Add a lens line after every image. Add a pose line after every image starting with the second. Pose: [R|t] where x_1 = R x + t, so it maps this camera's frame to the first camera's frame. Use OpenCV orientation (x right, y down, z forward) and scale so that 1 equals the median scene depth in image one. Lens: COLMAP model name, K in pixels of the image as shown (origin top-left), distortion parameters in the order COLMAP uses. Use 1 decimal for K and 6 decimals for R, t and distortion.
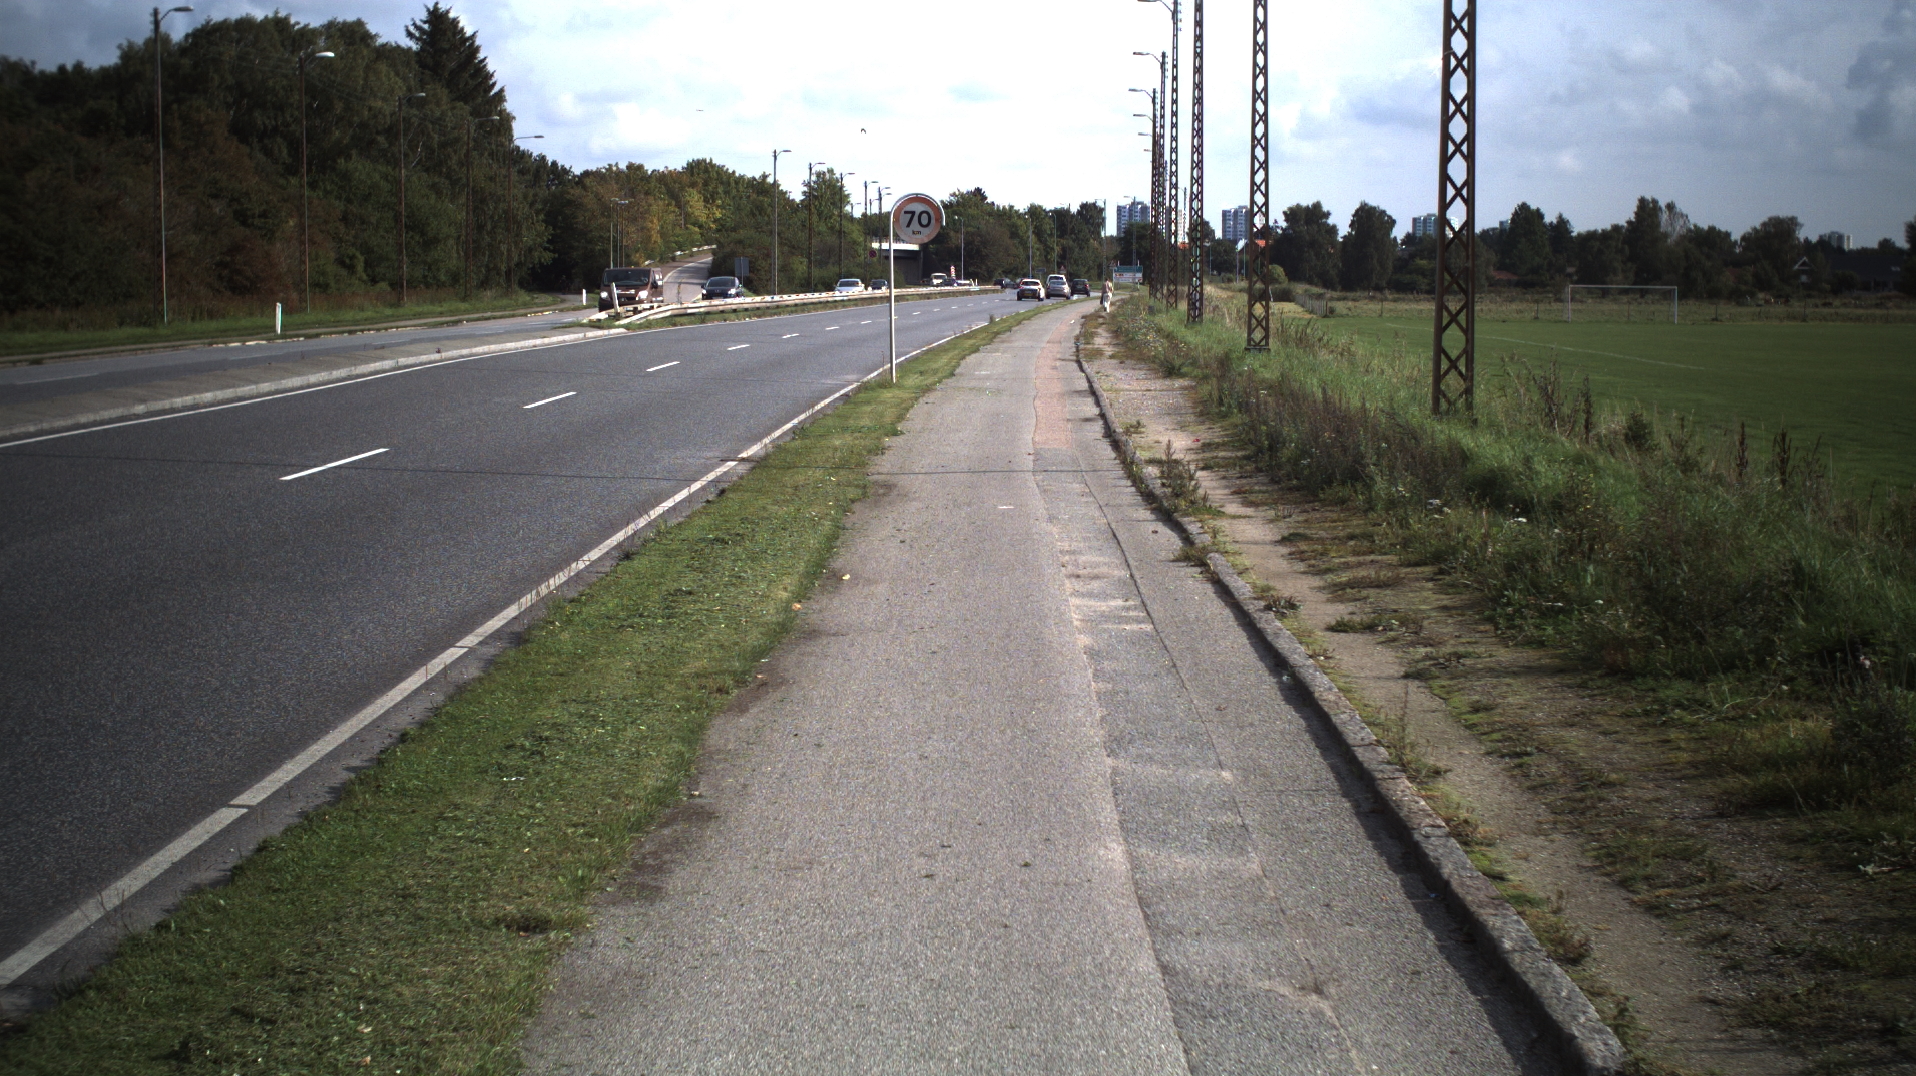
lens RADIAL K [[3322.0, 0, 958.0], [0, 3322.0, 538.0], [0, 0, 1]] dist [-0.279066, 0.253239]
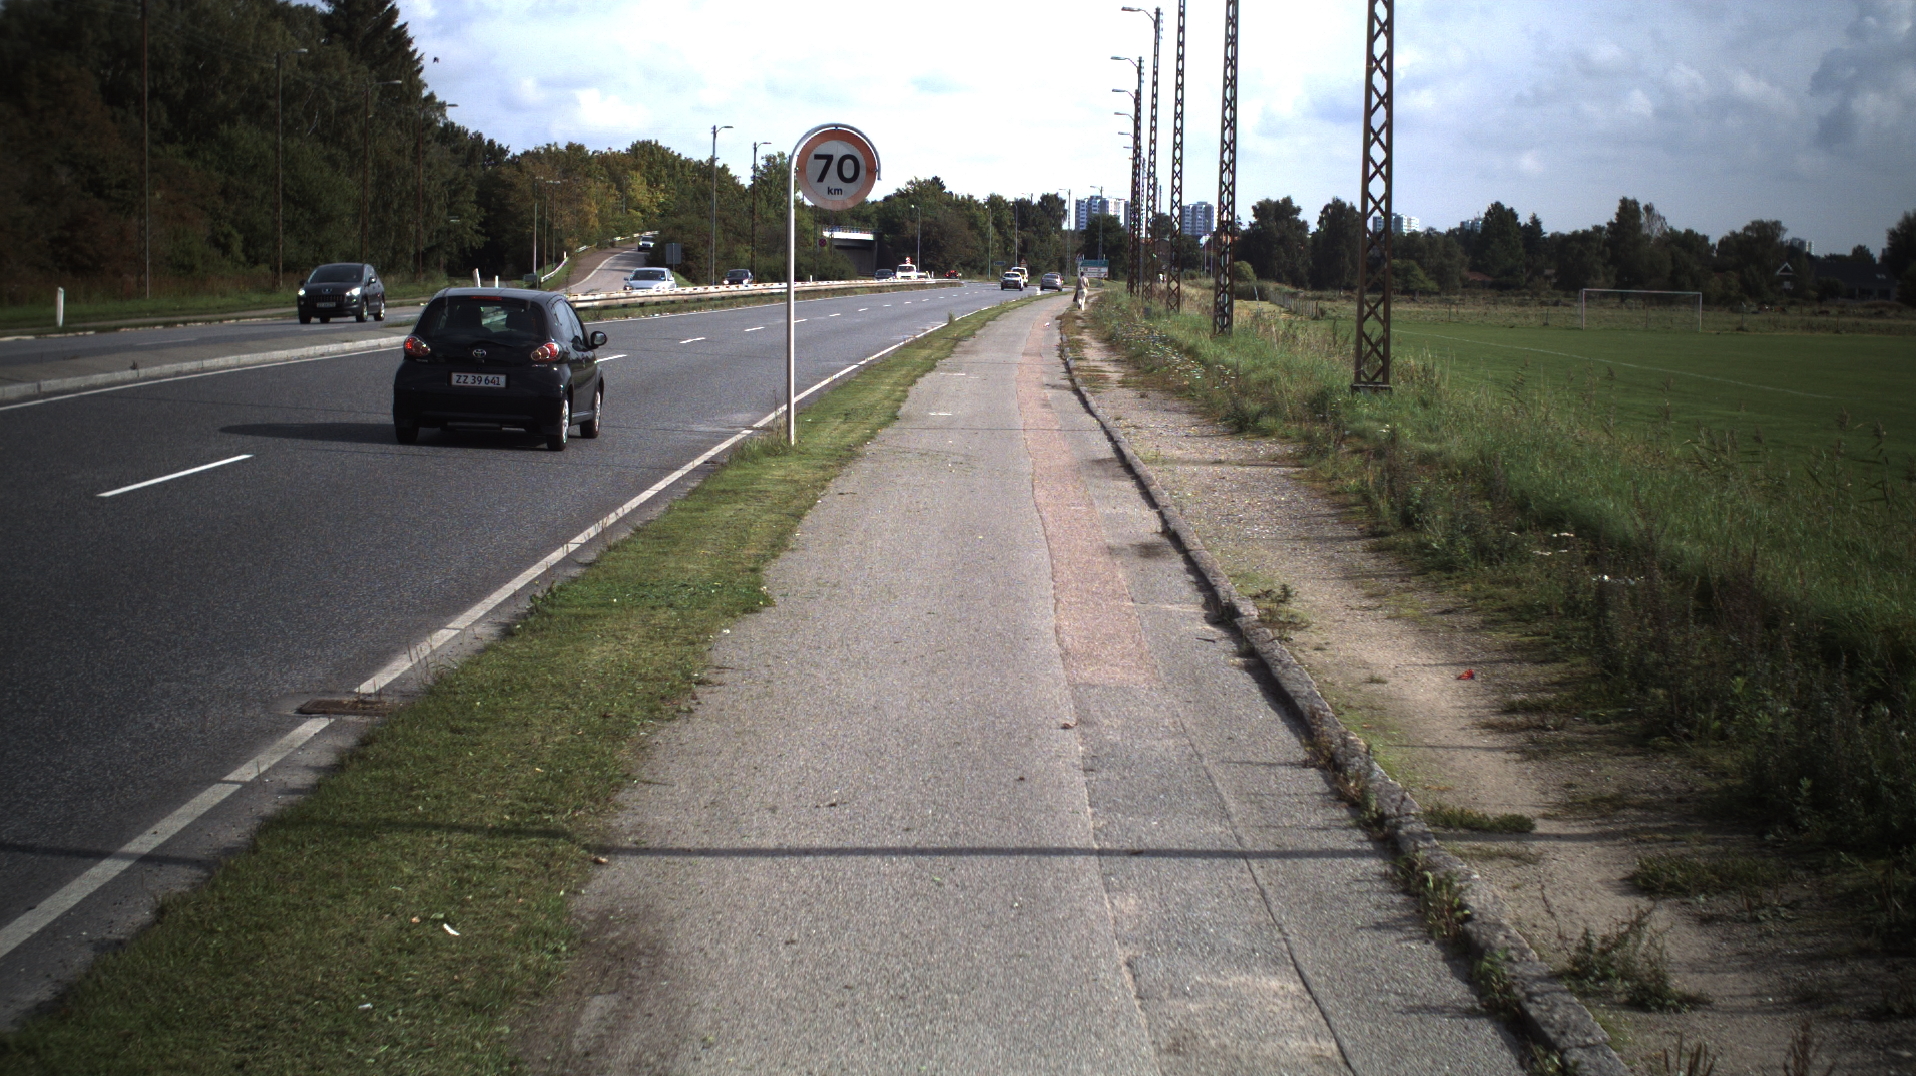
lens RADIAL K [[3322.0, 0, 958.0], [0, 3322.0, 538.0], [0, 0, 1]] dist [-0.279066, 0.253239]
pose [[0.999770, 0.015828, 0.014446, 0.000506], [-0.015861, 0.999872, 0.002201, -0.008087], [-0.014410, -0.002430, 0.999893, 0.103785]]
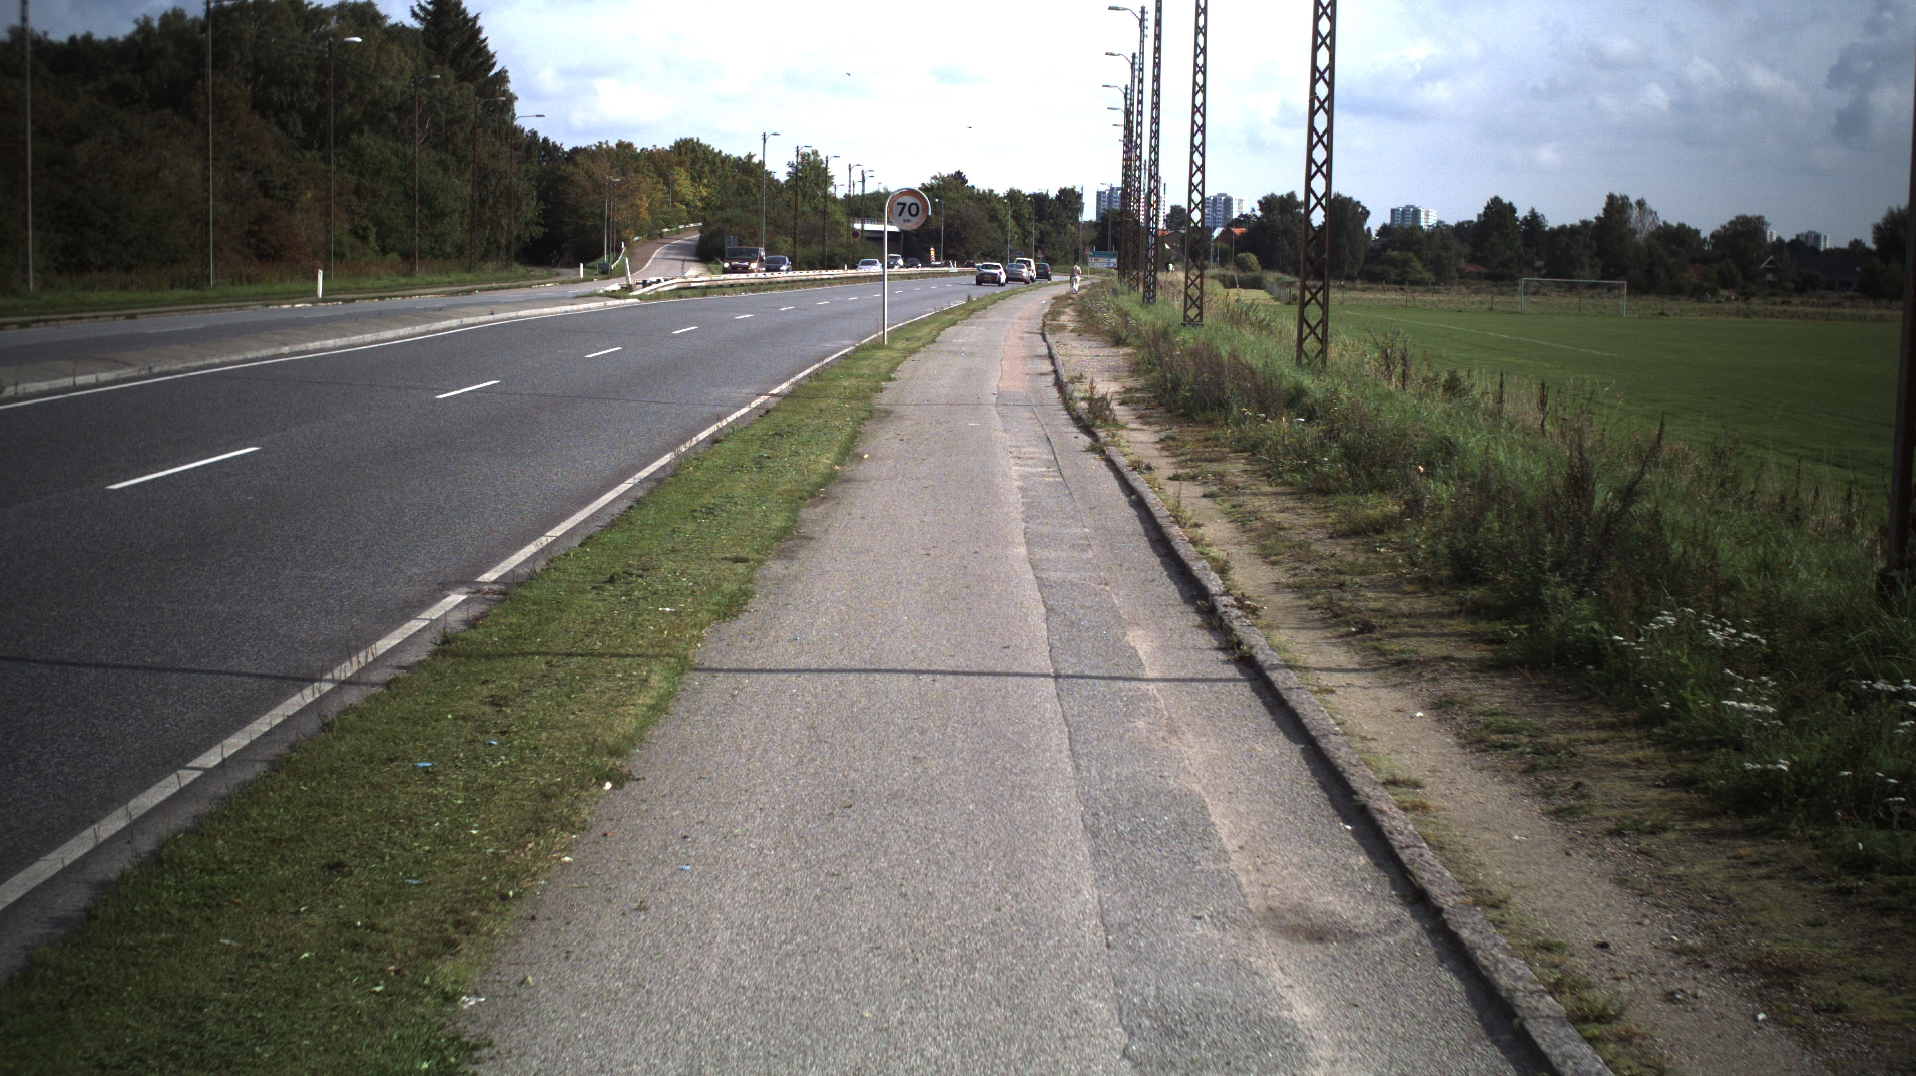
lens RADIAL K [[3322.0, 0, 958.0], [0, 3322.0, 538.0], [0, 0, 1]] dist [-0.279066, 0.253239]
pose [[0.999778, 0.019507, 0.007998, -0.000335], [-0.019550, 0.999795, 0.005356, 0.004130], [-0.007892, -0.005511, 0.999954, -0.051829]]
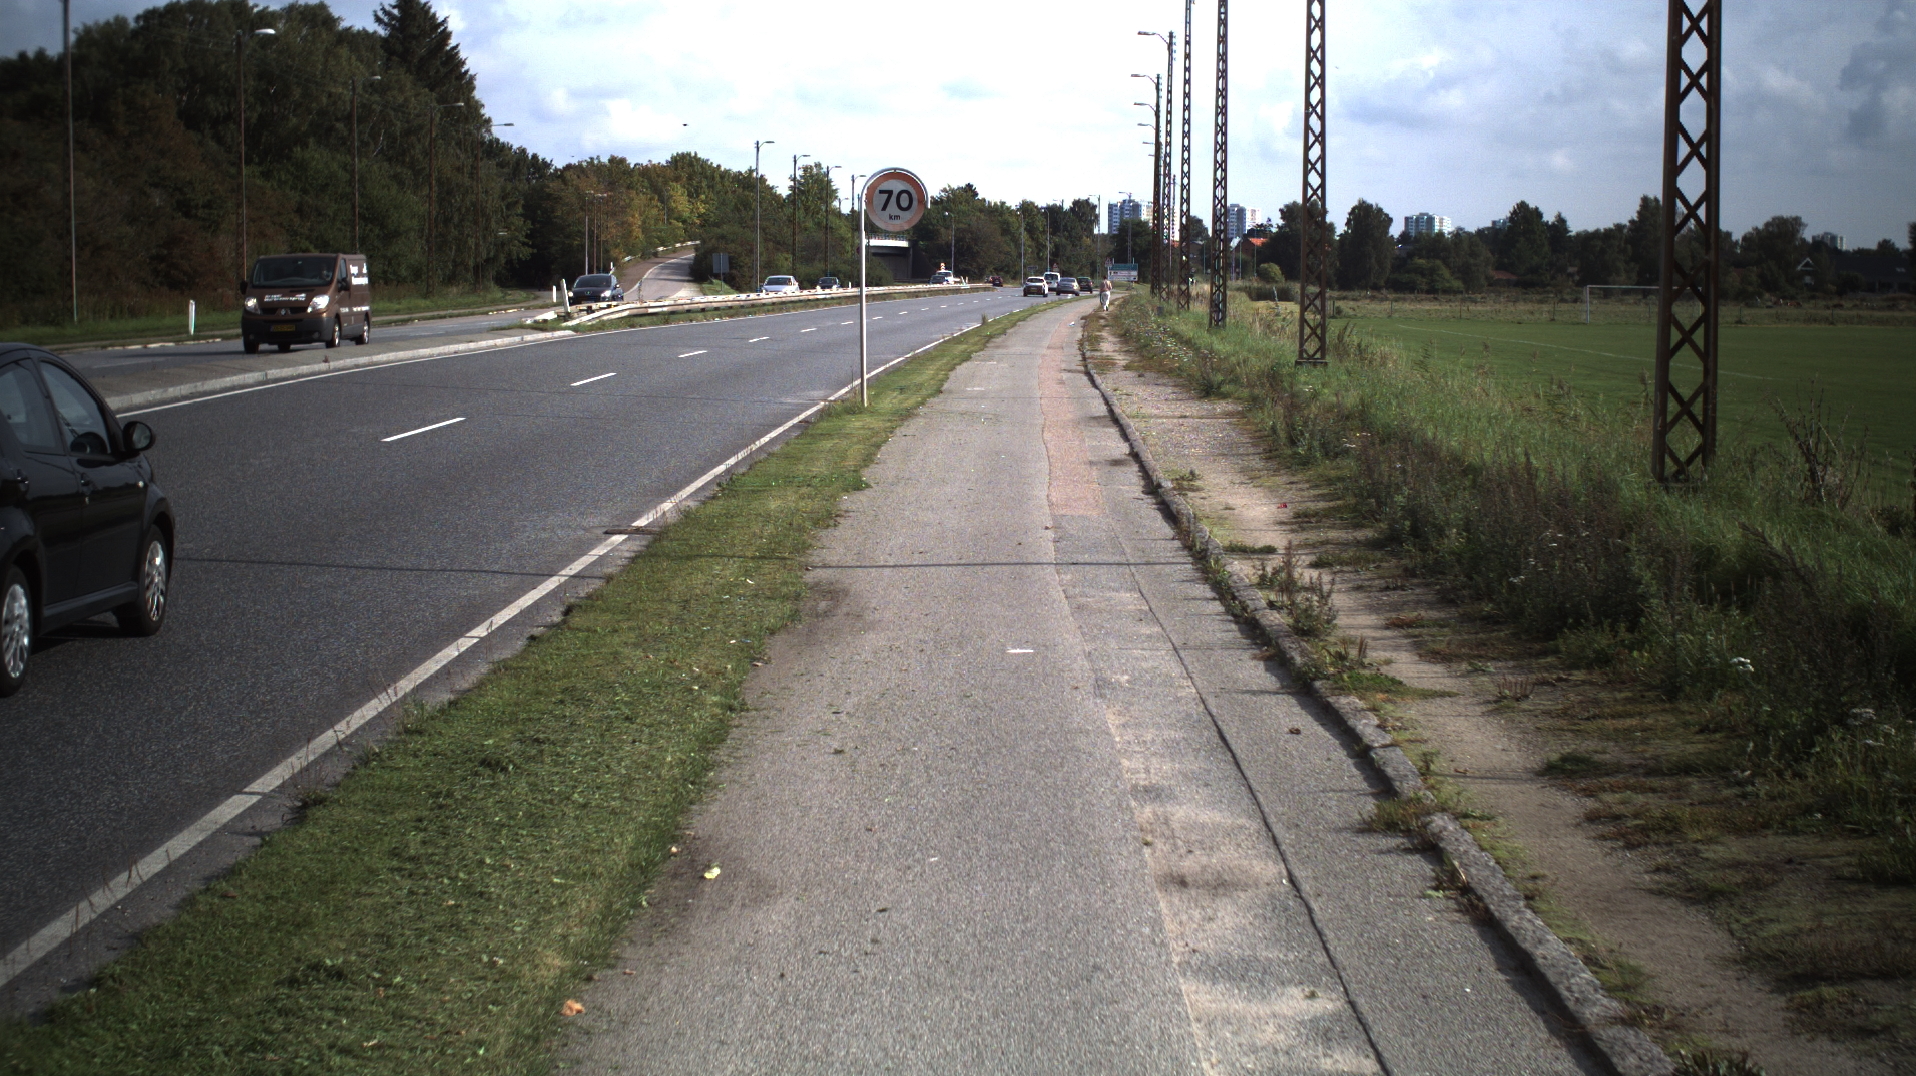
lens RADIAL K [[3322.0, 0, 958.0], [0, 3322.0, 538.0], [0, 0, 1]] dist [-0.279066, 0.253239]
pose [[0.999988, 0.003752, 0.003201, 0.000131], [-0.003754, 0.999993, 0.000704, -0.003993], [-0.003198, -0.000716, 0.999995, 0.051864]]
